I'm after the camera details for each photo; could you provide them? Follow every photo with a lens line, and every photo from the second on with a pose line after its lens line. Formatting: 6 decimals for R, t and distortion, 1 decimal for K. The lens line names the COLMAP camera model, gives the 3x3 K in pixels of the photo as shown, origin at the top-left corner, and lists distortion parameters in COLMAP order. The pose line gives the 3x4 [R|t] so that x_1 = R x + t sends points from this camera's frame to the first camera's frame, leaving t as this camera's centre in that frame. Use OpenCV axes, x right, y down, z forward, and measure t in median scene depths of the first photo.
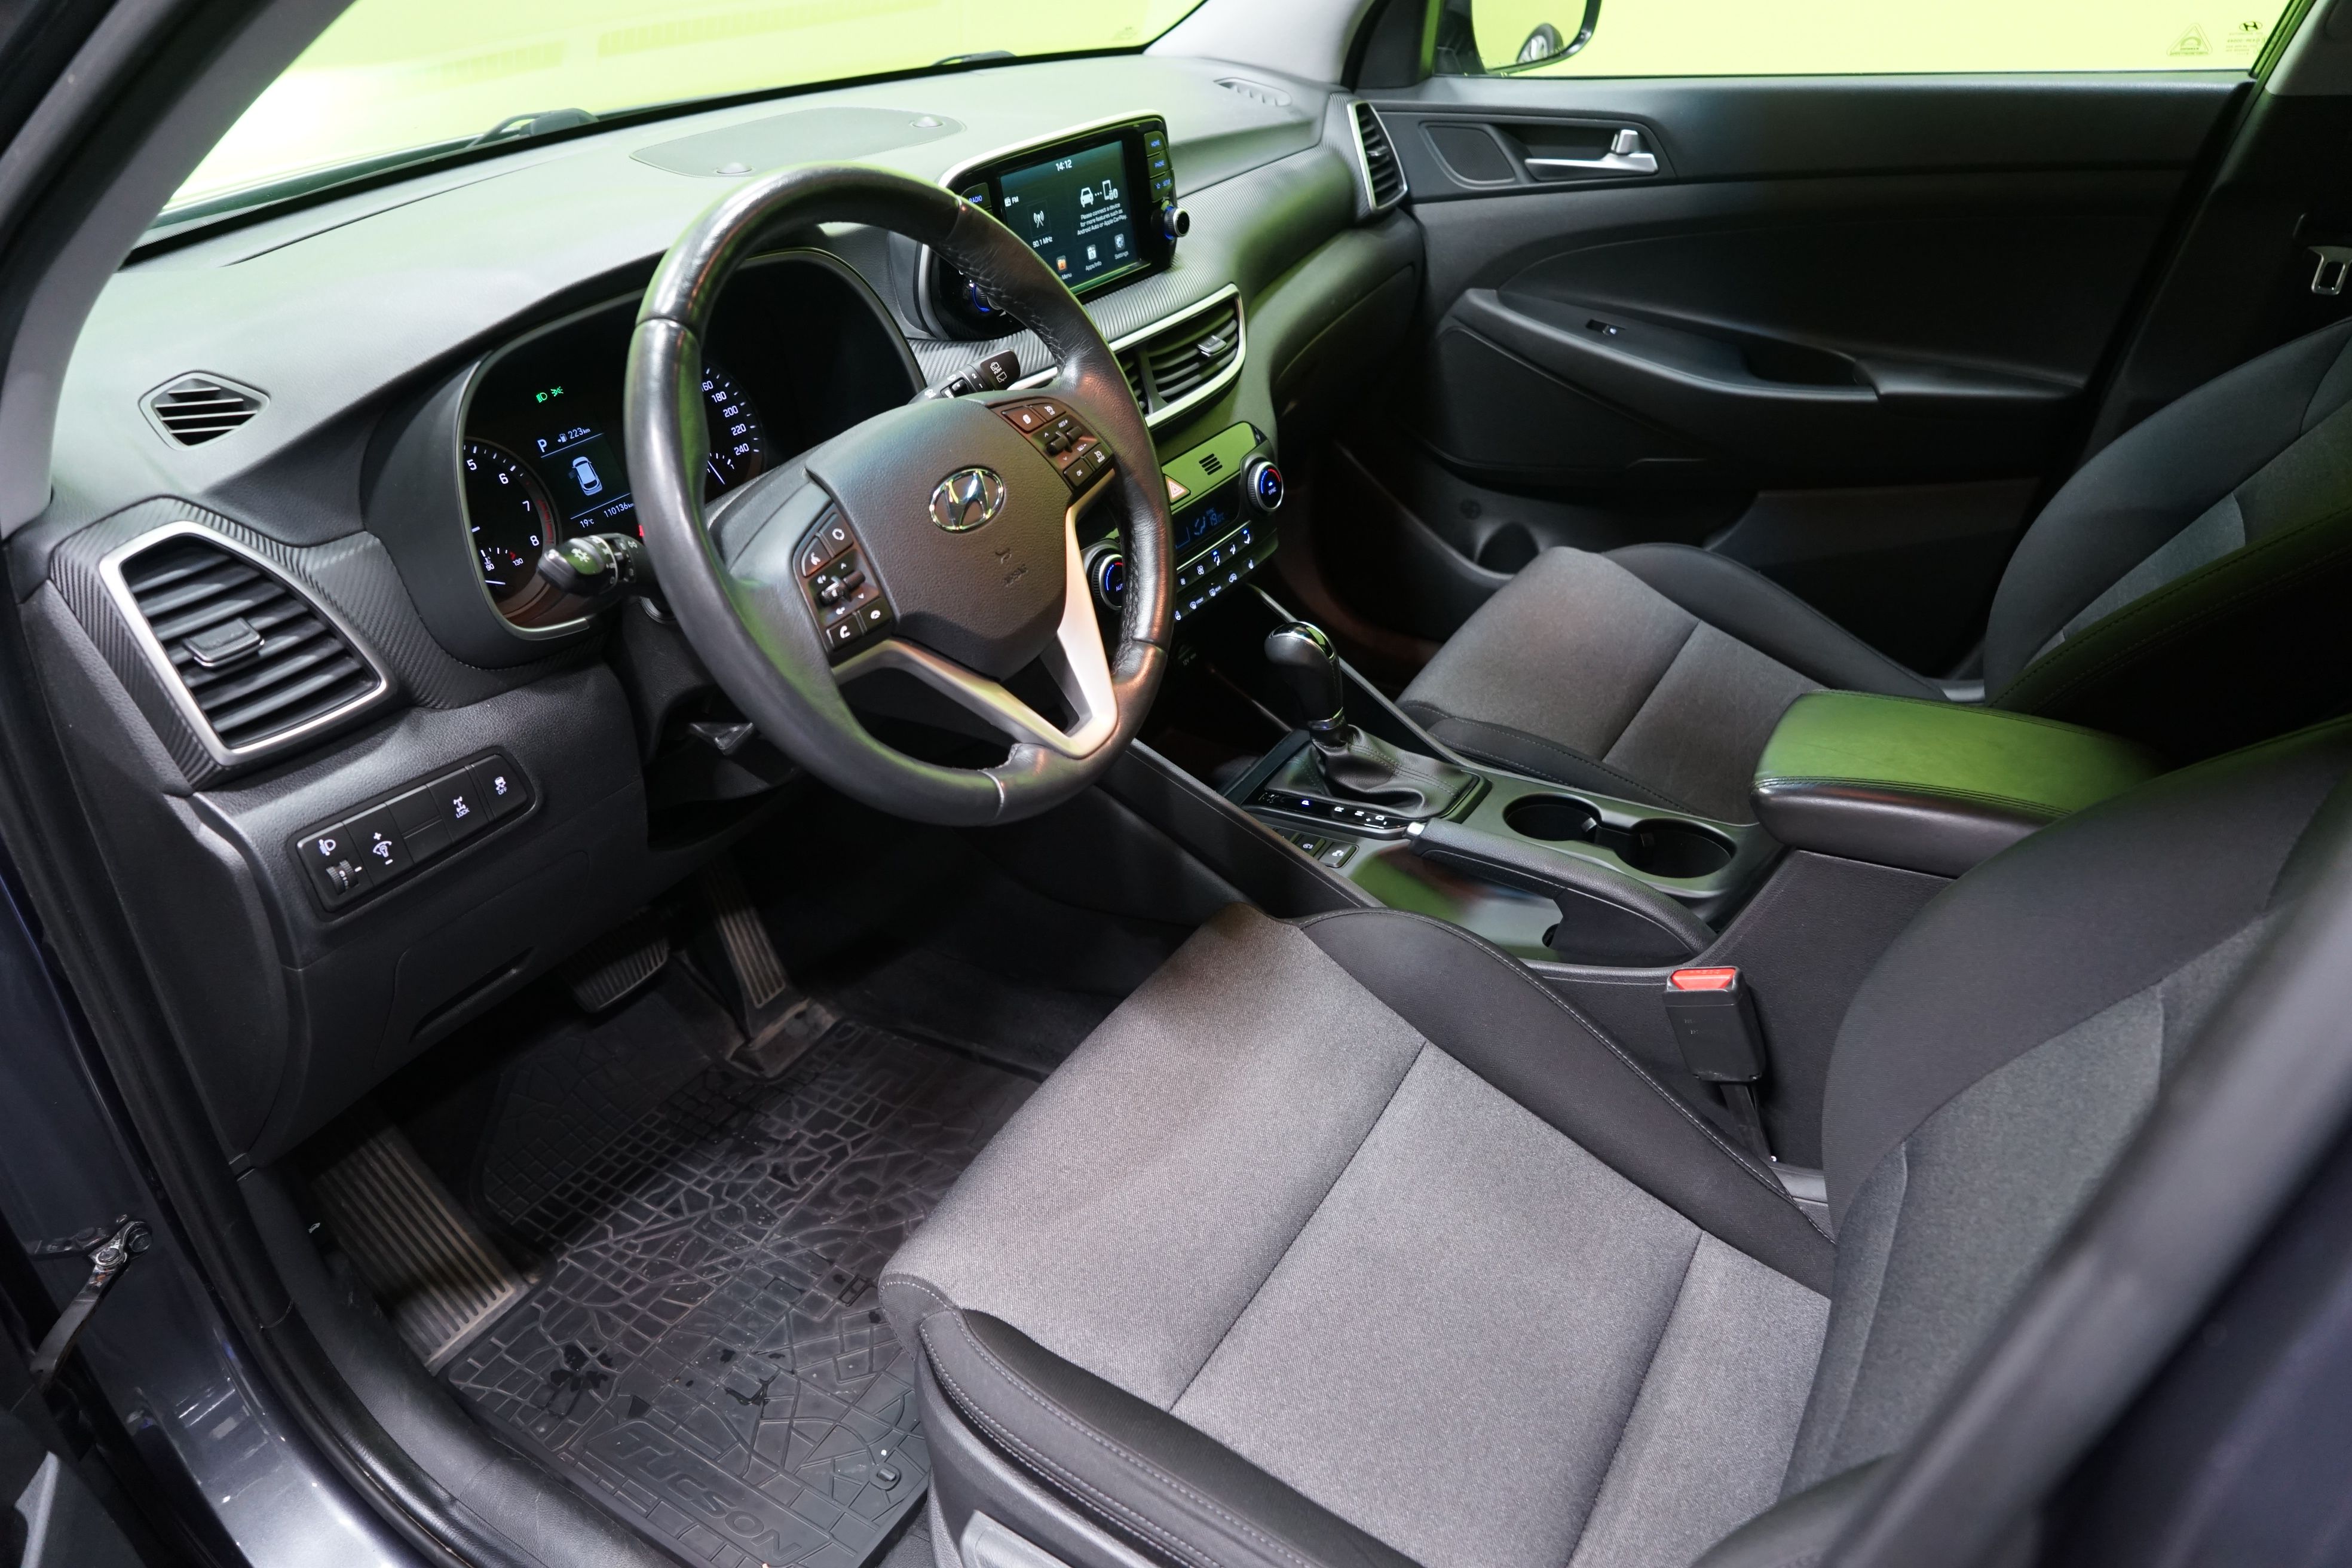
lens RADIAL K [[1590.0, 0, 1176.0], [0, 1590.0, 784.0], [0, 0, 1]] dist [-0.038068, 0.030367]
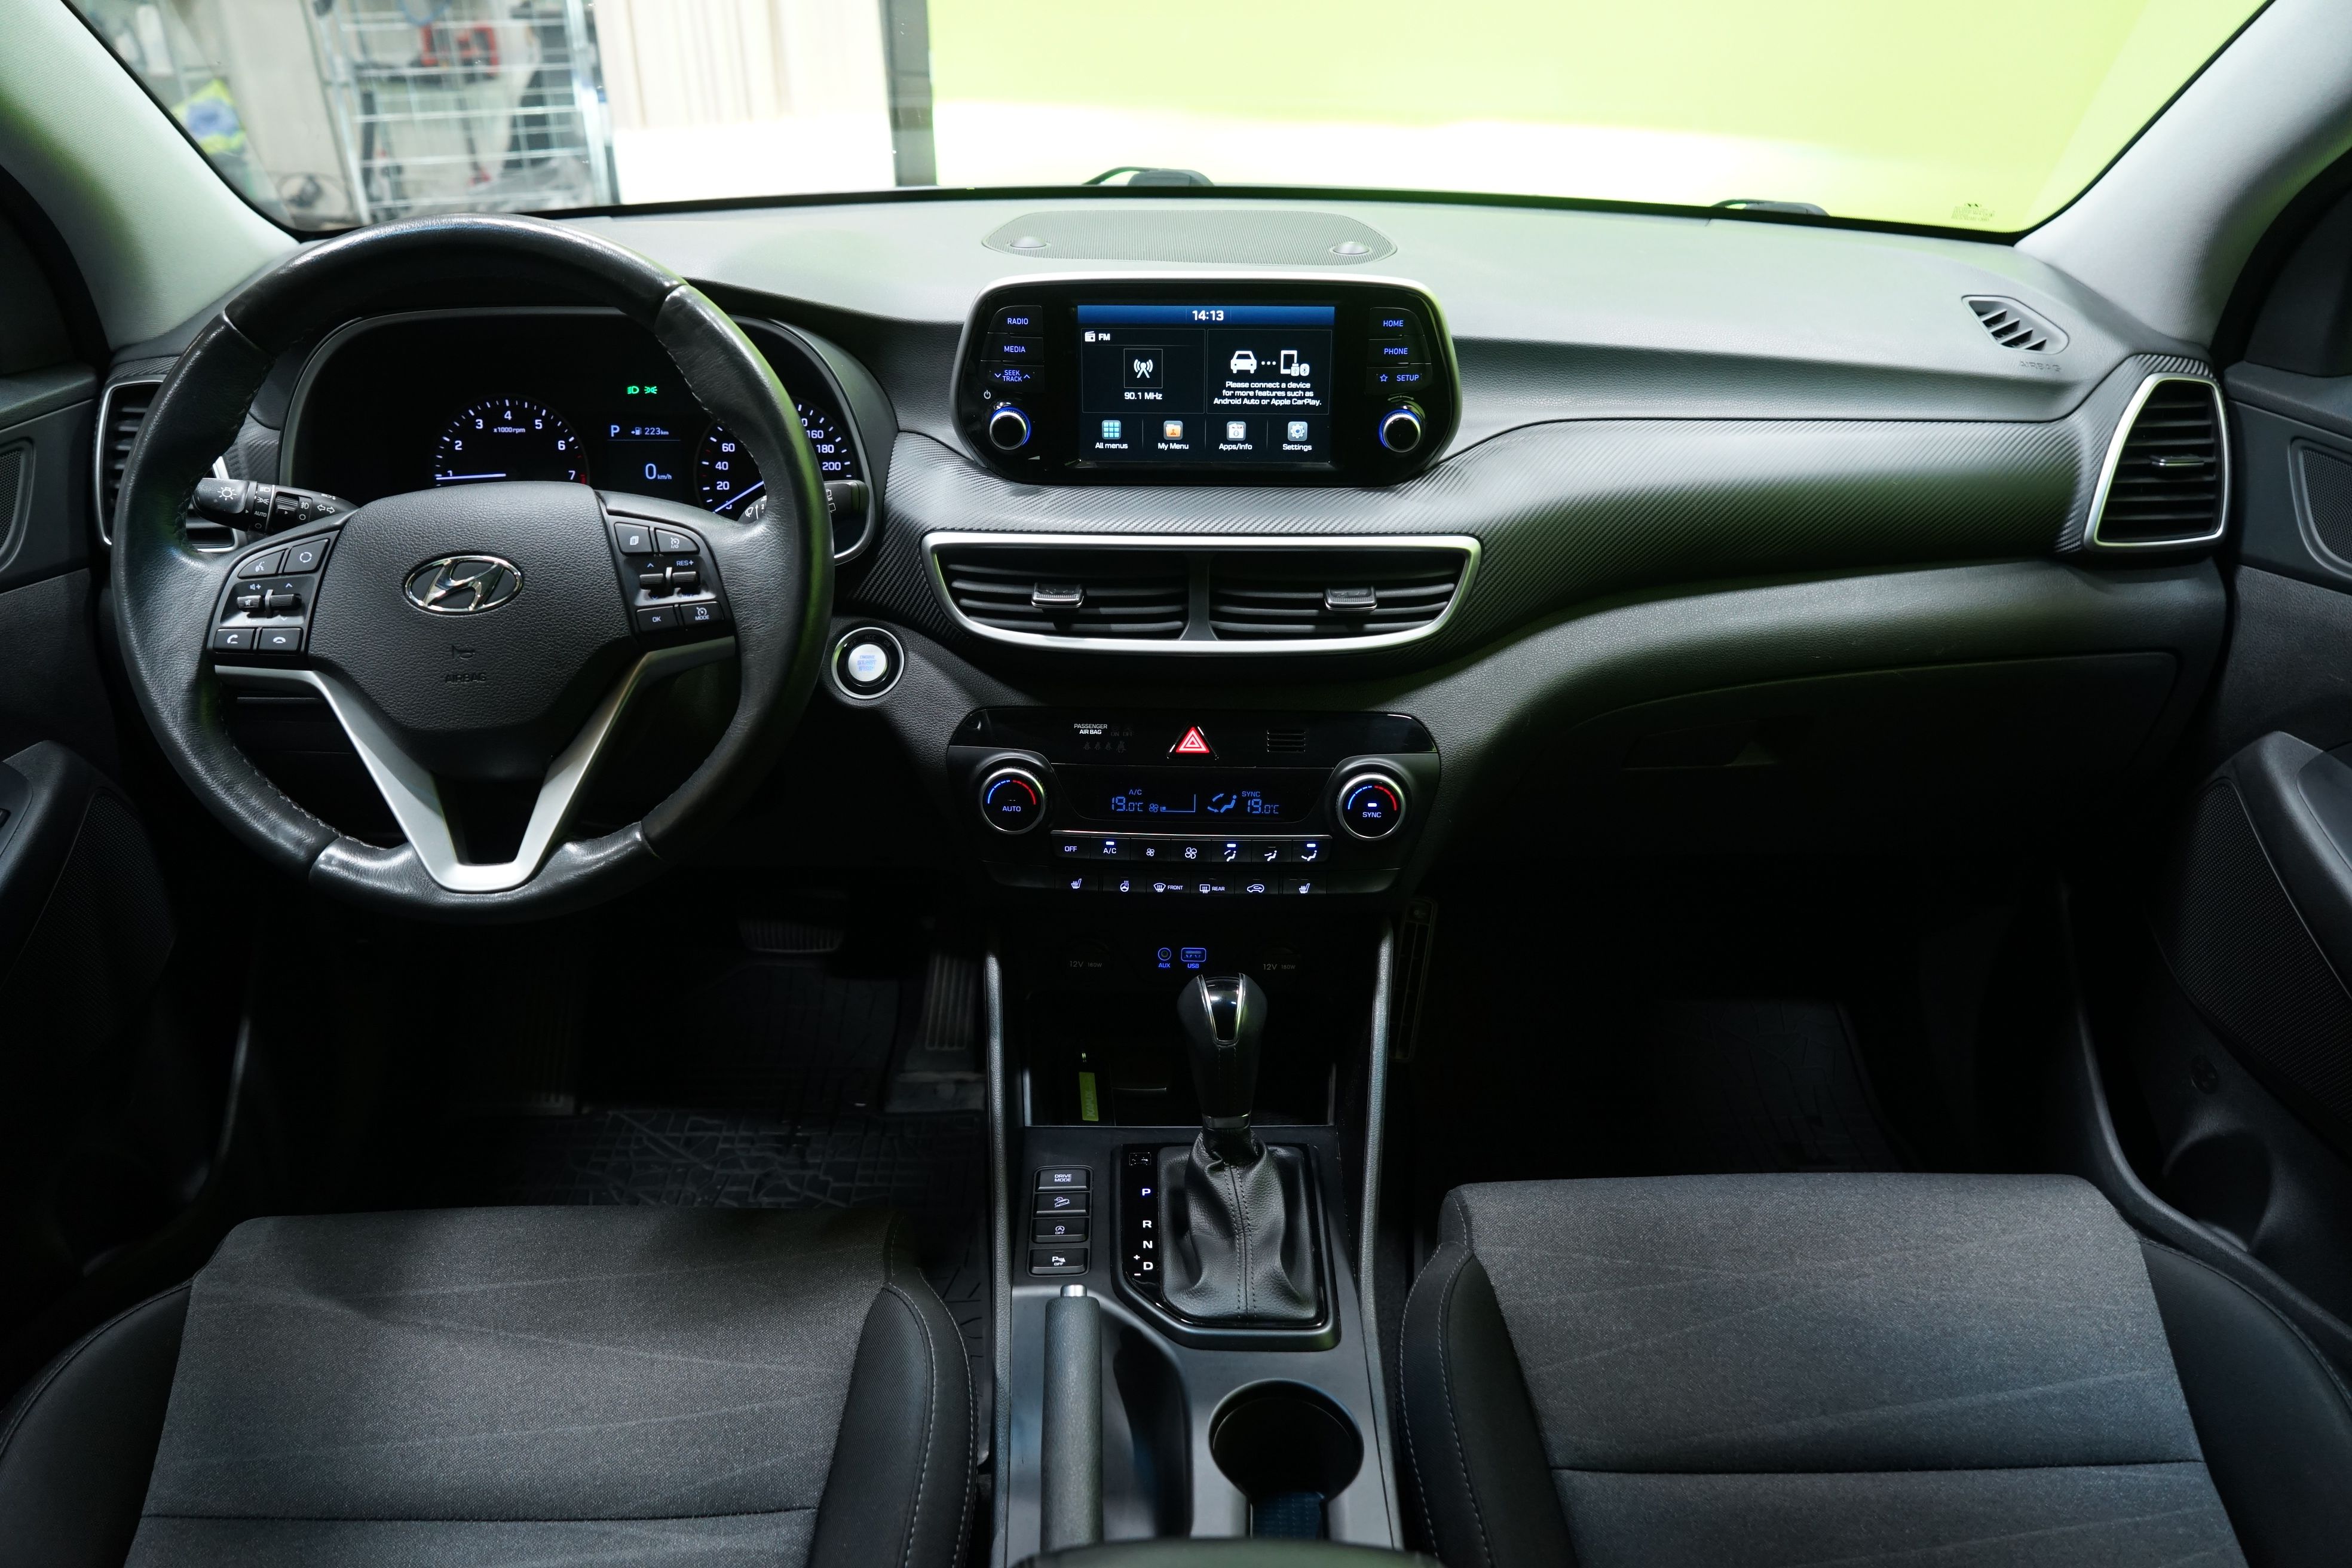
lens RADIAL K [[1590.0, 0, 1176.0], [0, 1590.0, 784.0], [0, 0, 1]] dist [-0.038068, 0.030367]
pose [[0.533529, 0.434137, -0.725859, 0.567014], [-0.464772, 0.867510, 0.177237, -0.303249], [0.706635, 0.242798, 0.664617, 0.489545]]
